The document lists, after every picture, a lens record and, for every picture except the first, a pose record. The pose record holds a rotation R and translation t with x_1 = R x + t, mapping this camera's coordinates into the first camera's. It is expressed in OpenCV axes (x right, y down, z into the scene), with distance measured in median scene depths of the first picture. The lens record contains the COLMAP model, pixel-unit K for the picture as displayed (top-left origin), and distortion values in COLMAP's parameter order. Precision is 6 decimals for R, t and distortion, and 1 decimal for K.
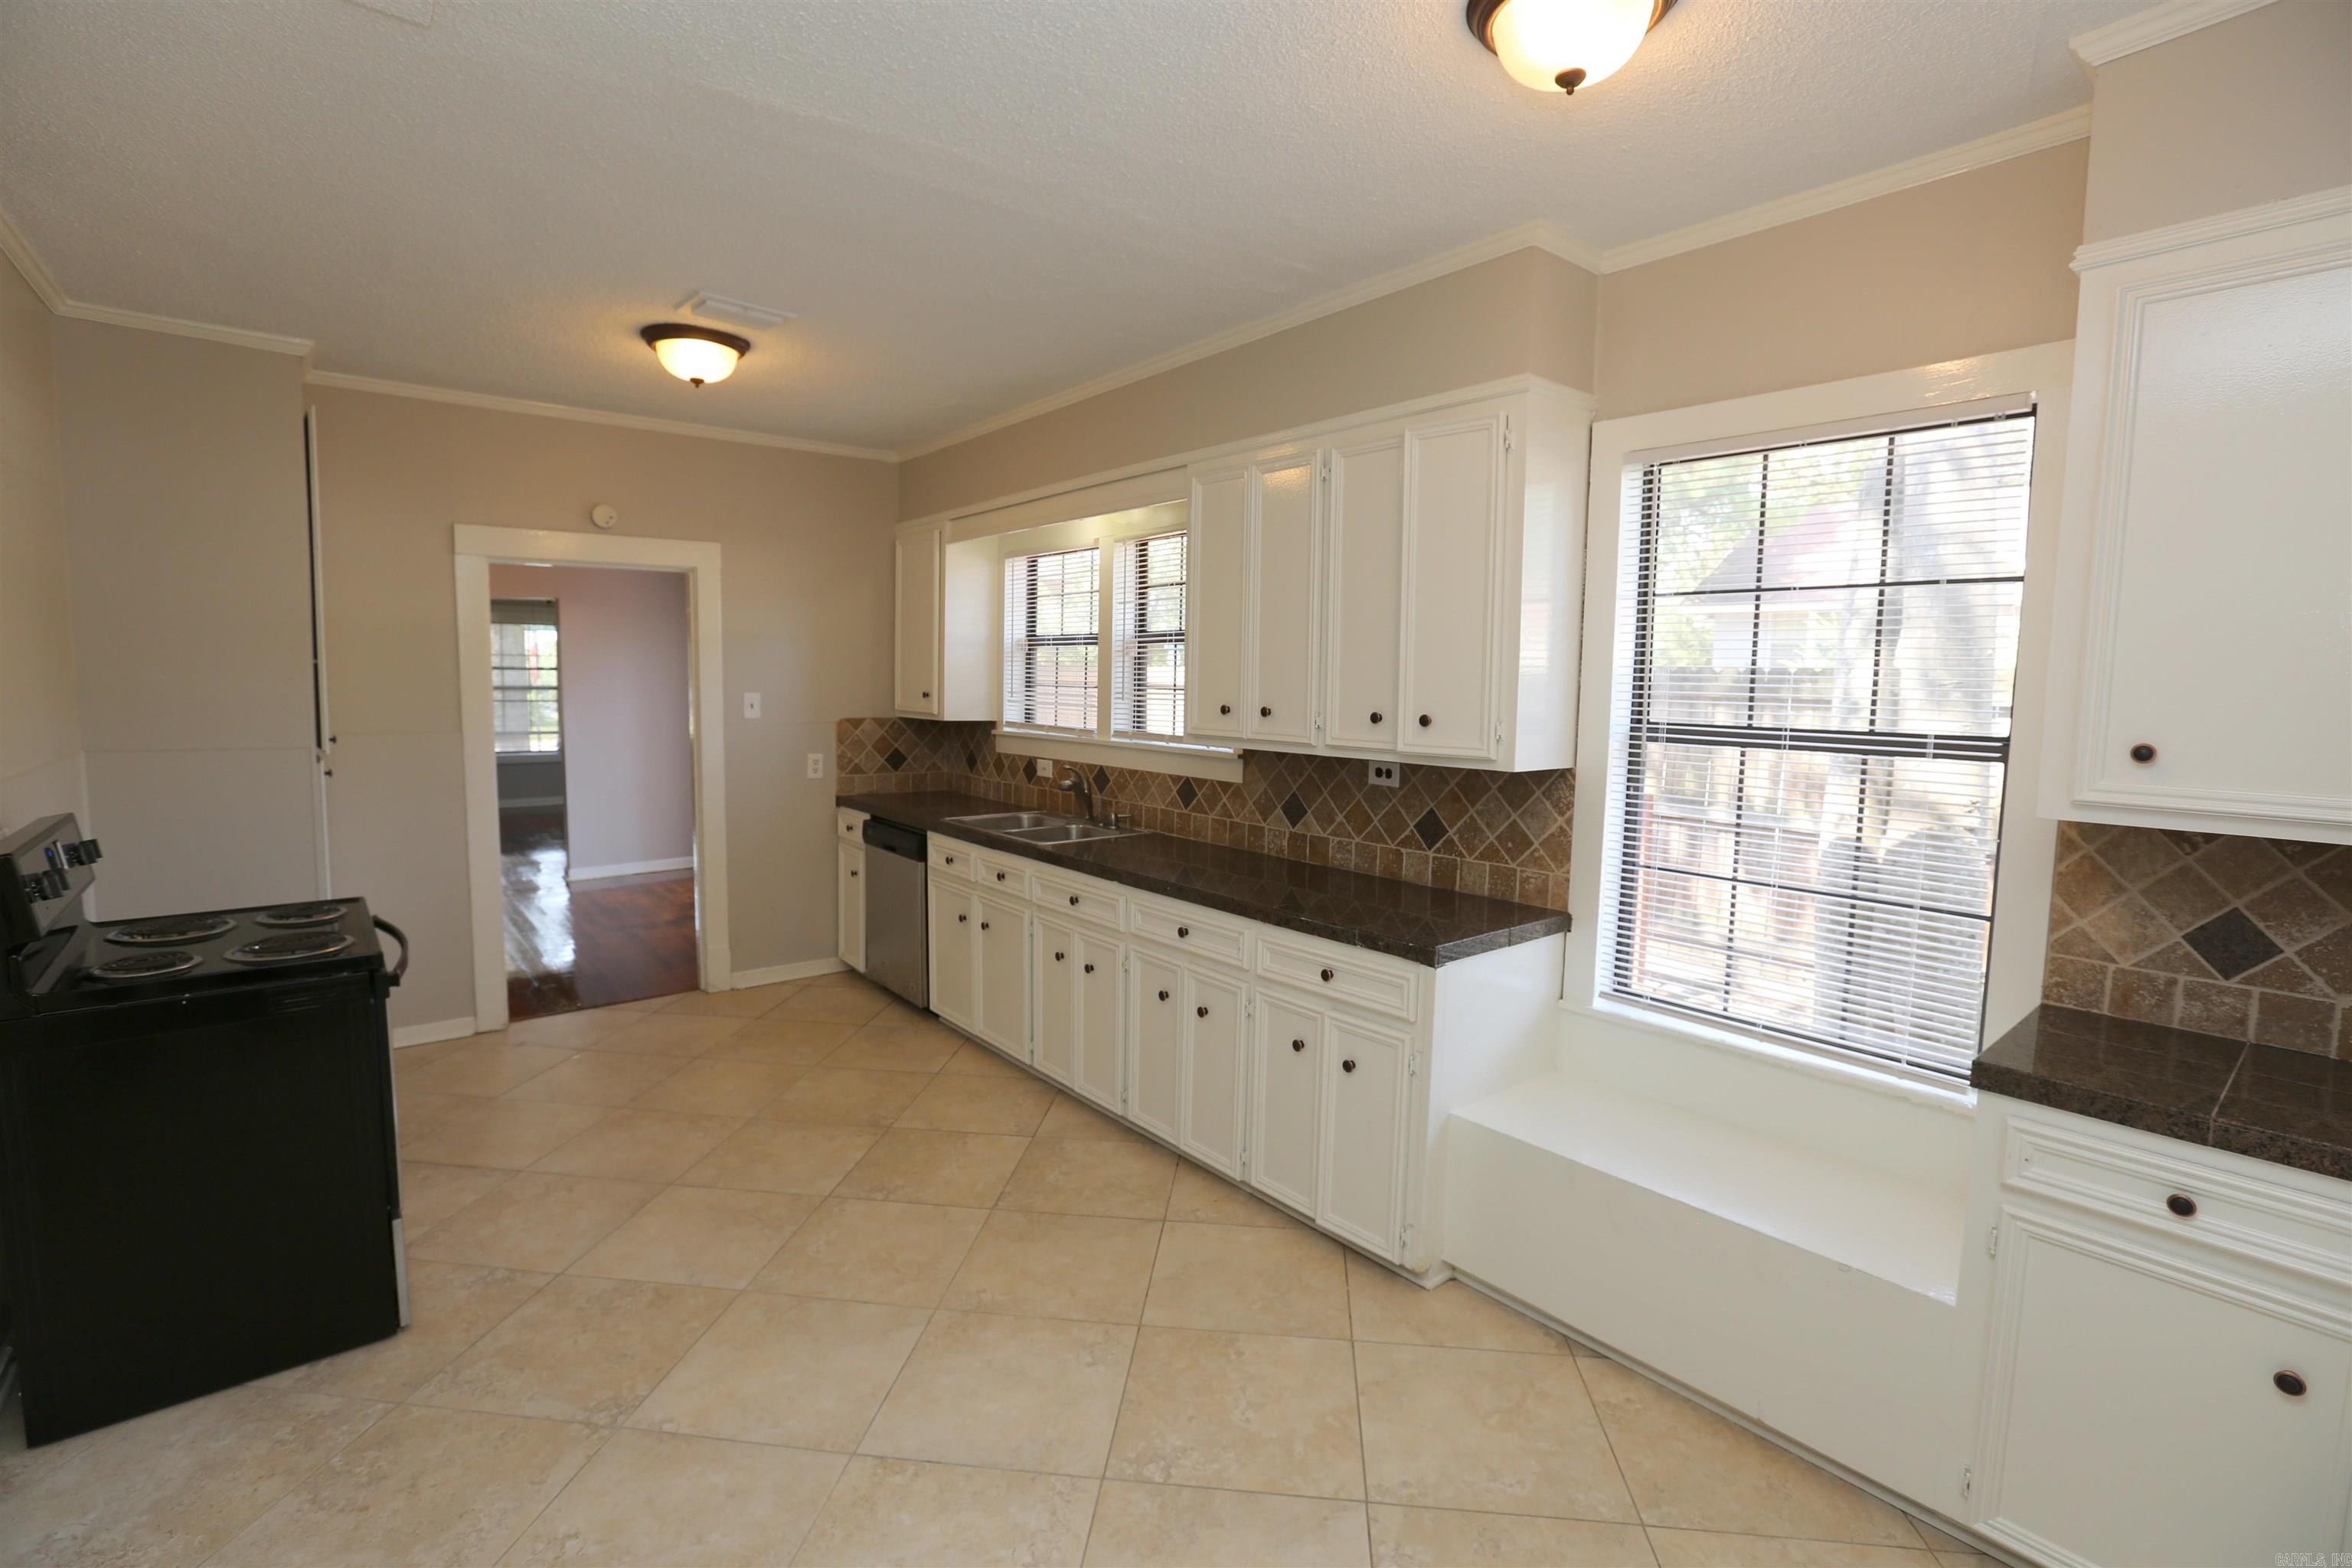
lens RADIAL K [[1069.0, 0, 1168.5], [0, 1069.0, 770.9], [0, 0, 1]] dist [-0.071458, 0.029040]
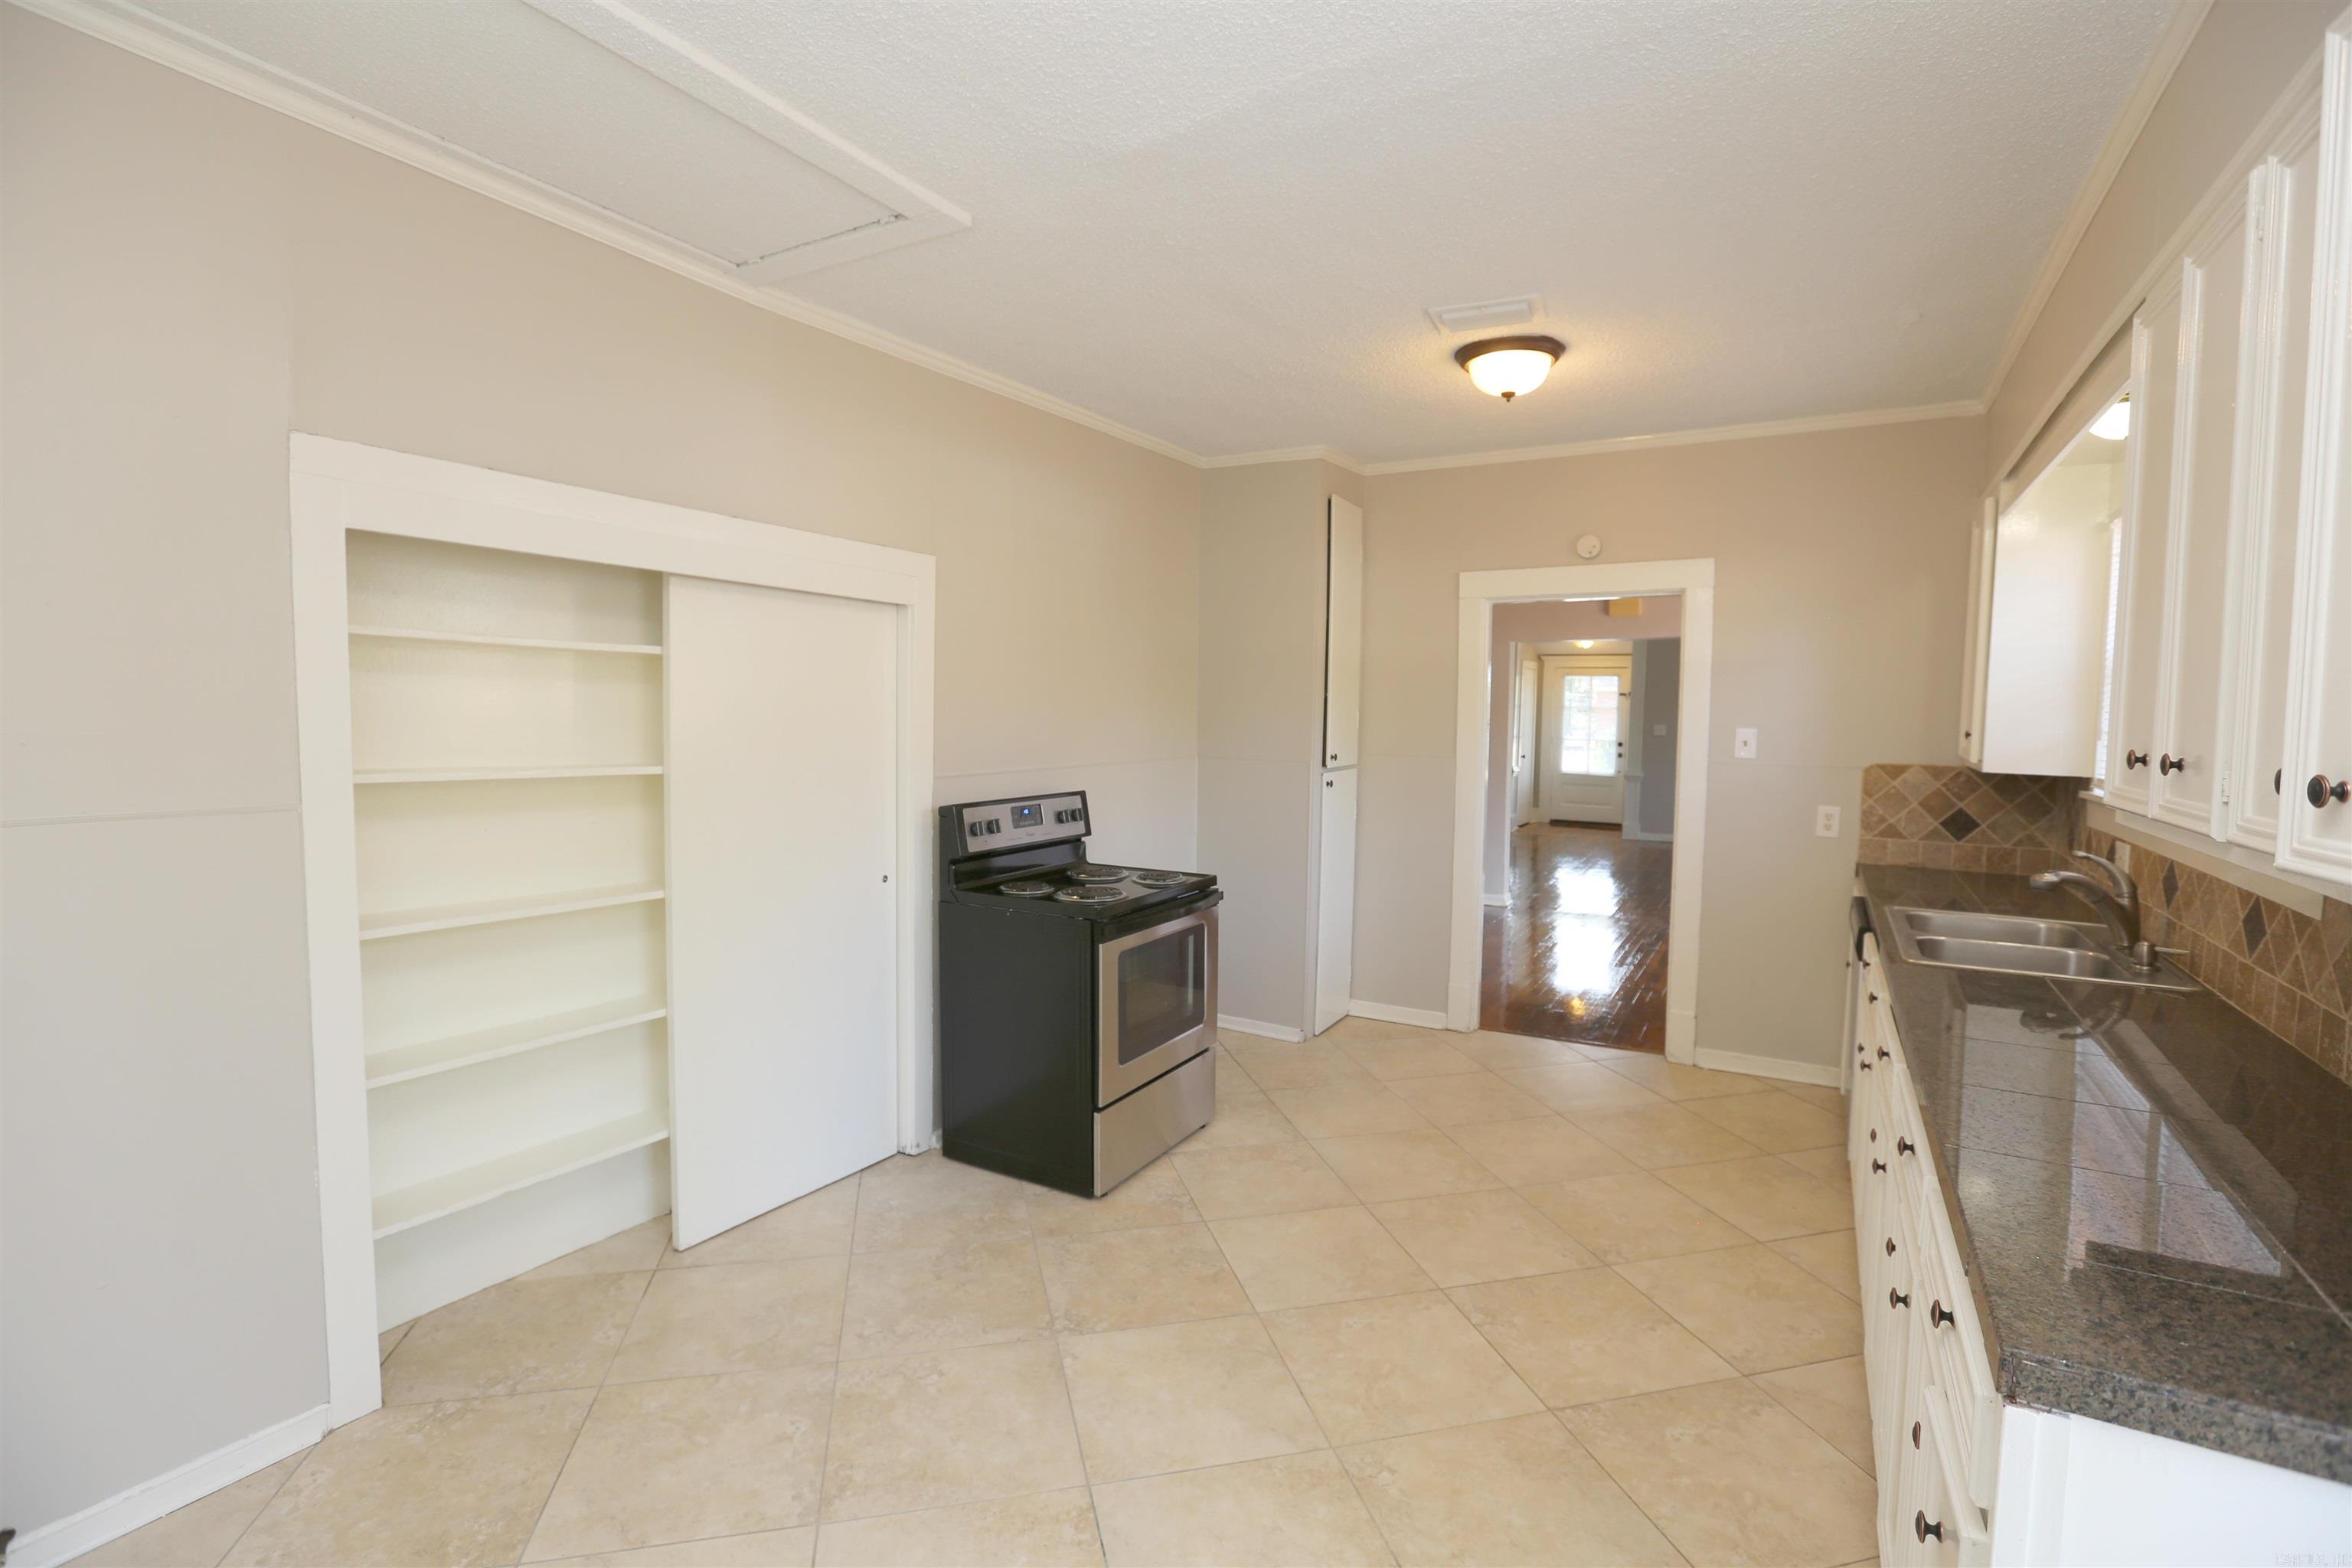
lens RADIAL K [[1063.9, 0, 1172.8], [0, 1063.9, 772.1], [0, 0, 1]] dist [-0.046210, 0.012759]
pose [[0.334367, 0.046989, -0.941271, 0.322563], [-0.086660, 0.996058, 0.018940, -0.018619], [0.938450, 0.075237, 0.337121, 0.363503]]
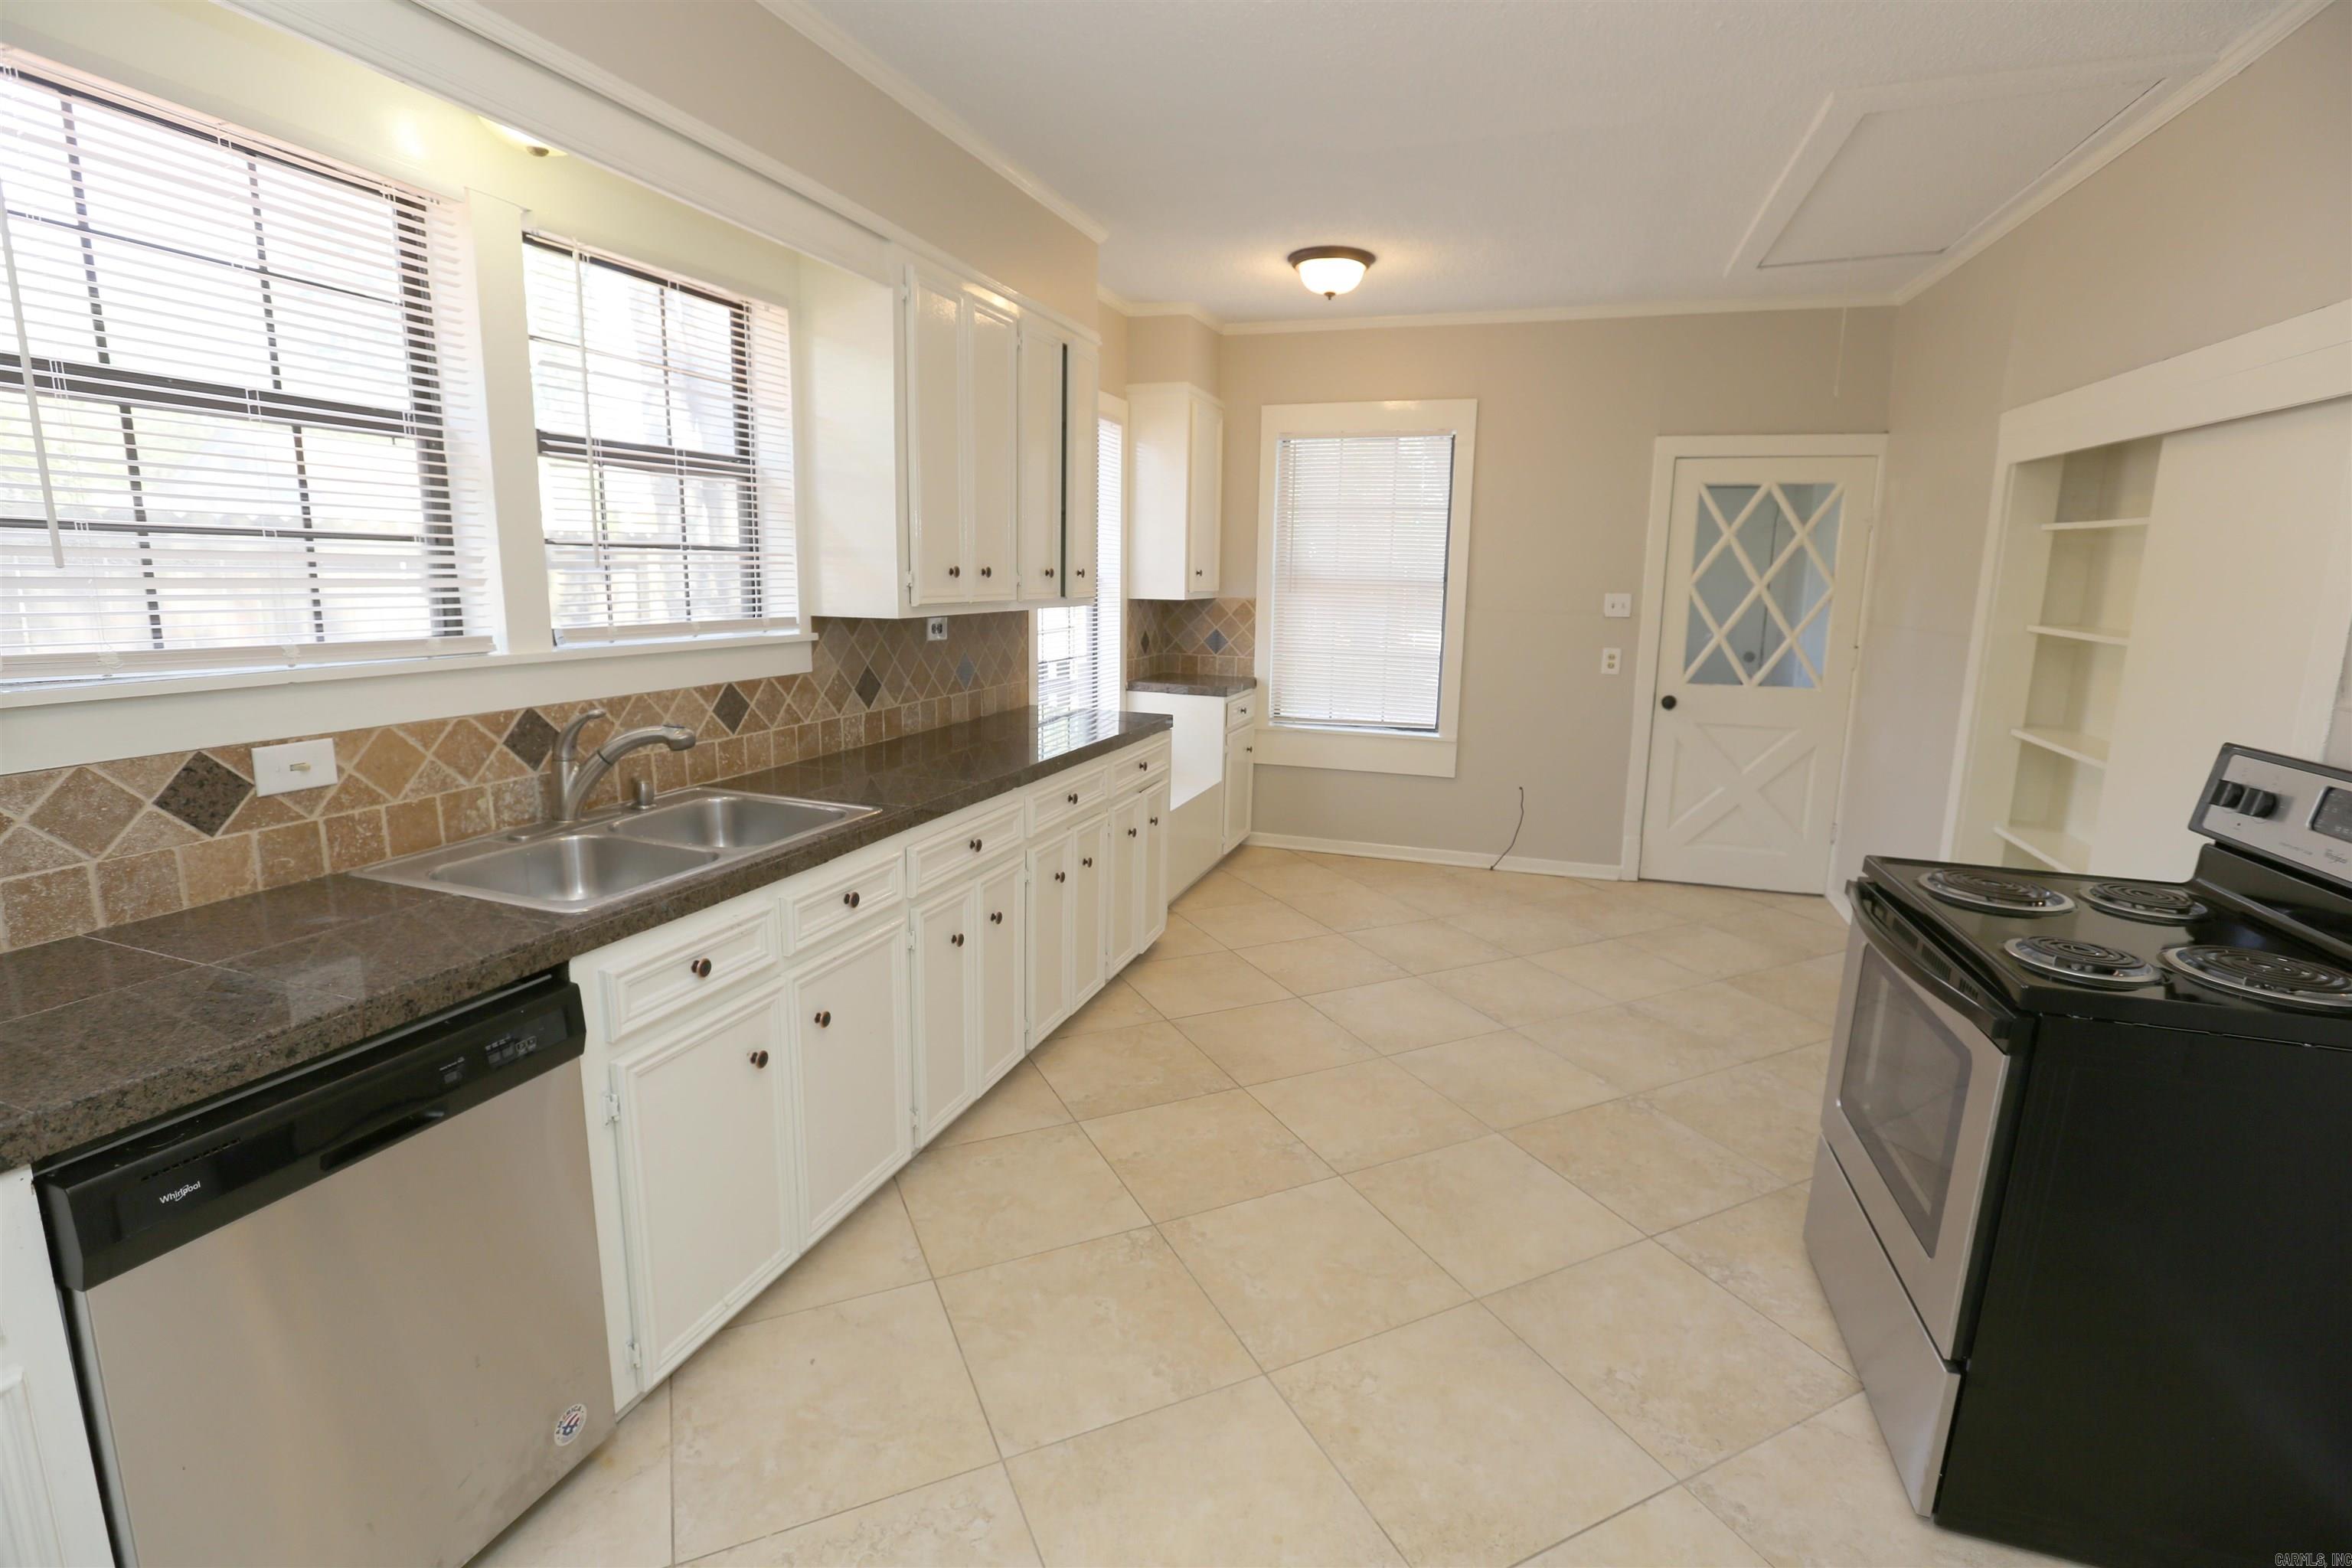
lens RADIAL K [[1063.9, 0, 1172.8], [0, 1063.9, 772.1], [0, 0, 1]] dist [-0.046210, 0.012759]
pose [[-0.523220, -0.182746, 0.832373, -0.708138], [0.047901, 0.968886, 0.242827, -0.090034], [-0.850851, 0.166923, -0.498187, 1.168033]]
